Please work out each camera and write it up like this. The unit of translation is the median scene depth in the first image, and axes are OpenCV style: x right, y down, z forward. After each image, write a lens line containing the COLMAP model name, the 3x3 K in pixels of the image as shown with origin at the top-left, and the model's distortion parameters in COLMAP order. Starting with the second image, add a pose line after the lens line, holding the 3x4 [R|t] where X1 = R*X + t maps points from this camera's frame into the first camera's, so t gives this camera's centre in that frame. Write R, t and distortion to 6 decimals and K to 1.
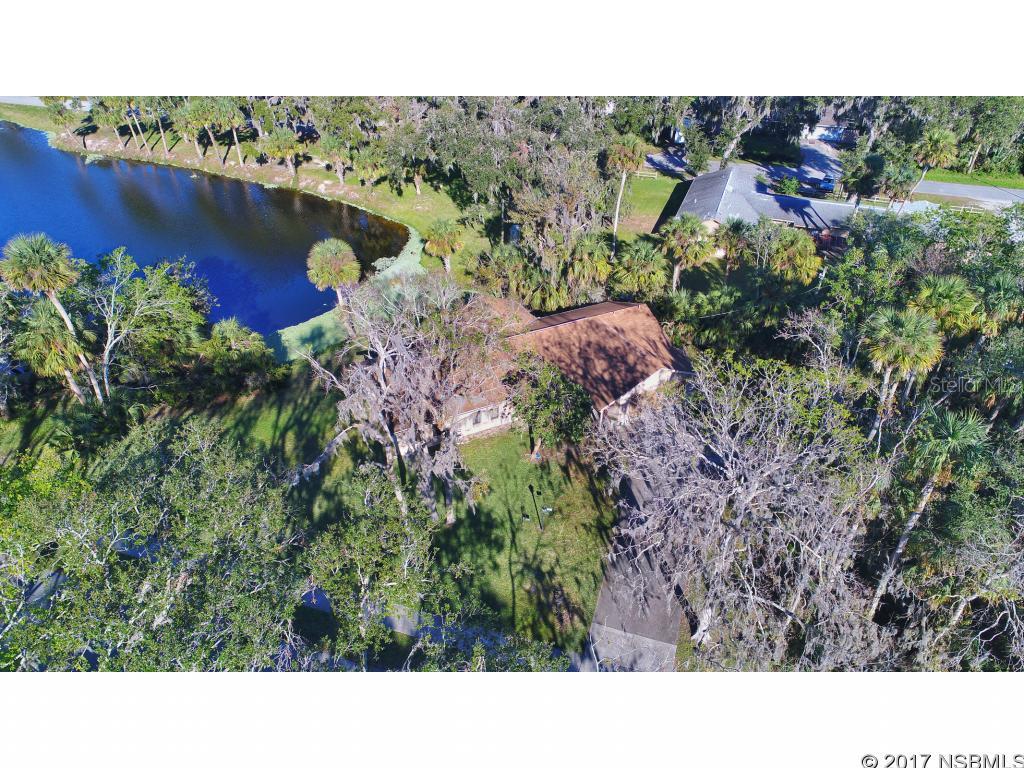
lens RADIAL K [[681.2, 0, 512.0], [0, 681.2, 384.0], [0, 0, 1]] dist [-0.004413, -0.001358]
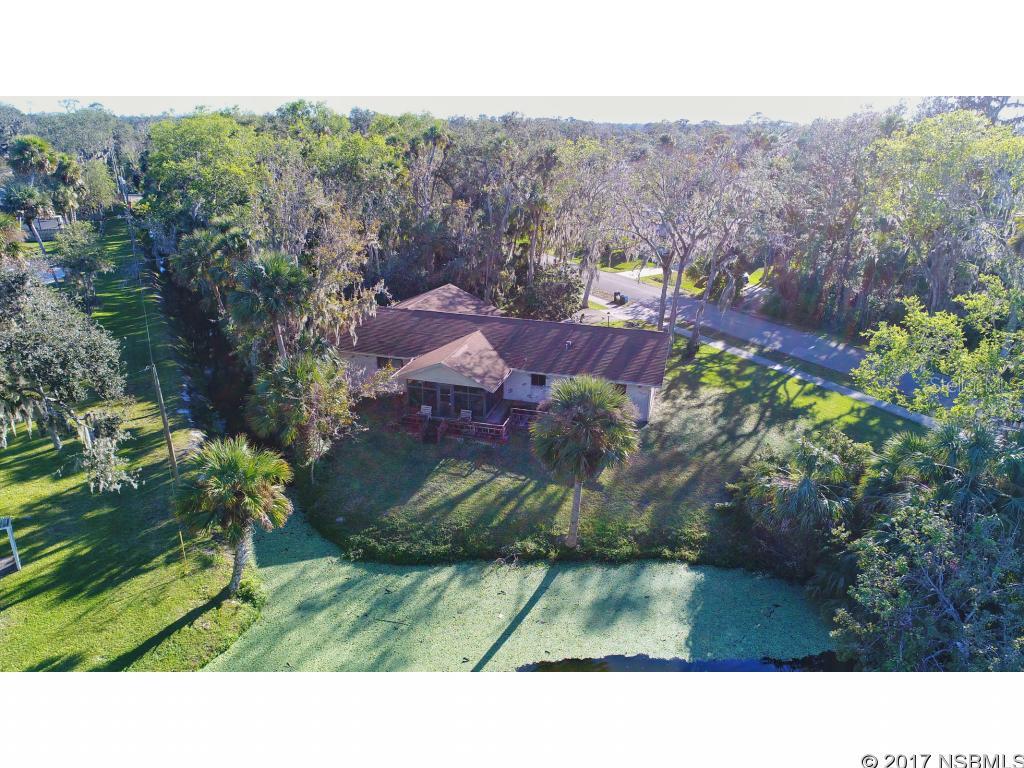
lens RADIAL K [[681.2, 0, 512.0], [0, 681.2, 384.0], [0, 0, 1]] dist [-0.004413, -0.001358]
pose [[-0.727705, -0.261460, 0.634101, -0.656589], [0.368415, 0.630807, 0.682900, -0.678193], [-0.578547, 0.730562, -0.362716, 1.482161]]
